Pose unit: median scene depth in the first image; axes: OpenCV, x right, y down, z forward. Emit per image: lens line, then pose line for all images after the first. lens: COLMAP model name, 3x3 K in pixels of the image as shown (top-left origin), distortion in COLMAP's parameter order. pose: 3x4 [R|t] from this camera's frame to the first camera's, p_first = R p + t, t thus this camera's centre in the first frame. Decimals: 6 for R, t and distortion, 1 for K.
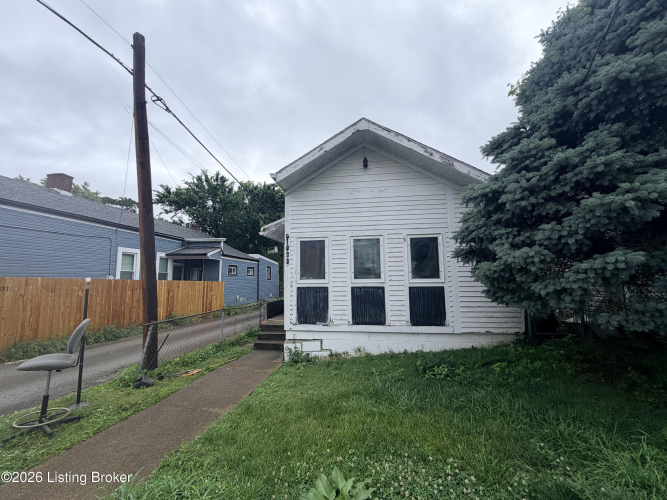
lens RADIAL K [[267.4, 0, 332.2], [0, 267.4, 247.9], [0, 0, 1]] dist [0.001575, -0.000063]
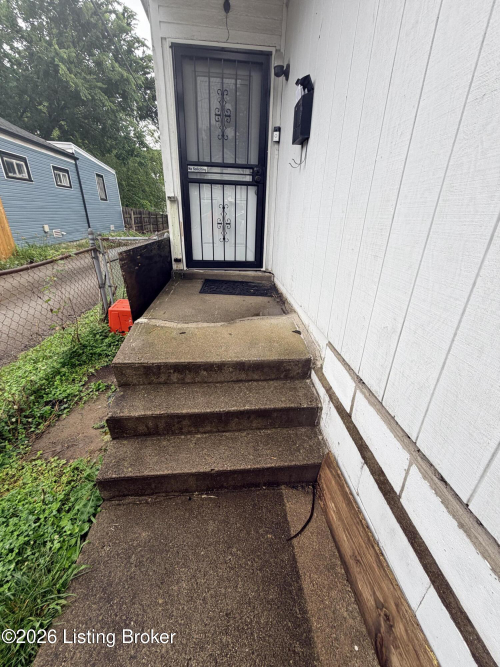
lens RADIAL K [[267.4, 0, 249.0], [0, 267.4, 331.8], [0, 0, 1]] dist [0.001575, -0.000063]
pose [[0.972867, -0.054627, 0.224822, -0.277480], [-0.067265, 0.862969, 0.500759, 0.206572], [-0.221369, -0.502295, 0.835880, 1.087328]]
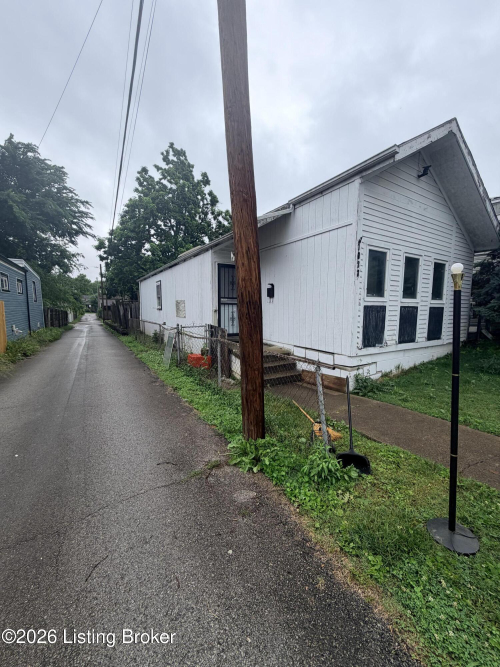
lens RADIAL K [[267.4, 0, 250.4], [0, 267.4, 330.3], [0, 0, 1]] dist [0.001575, -0.000063]
pose [[0.776875, -0.038167, 0.628497, -0.962160], [-0.089387, 0.981367, 0.170085, 0.115134], [-0.623278, -0.188314, 0.758988, 0.586417]]
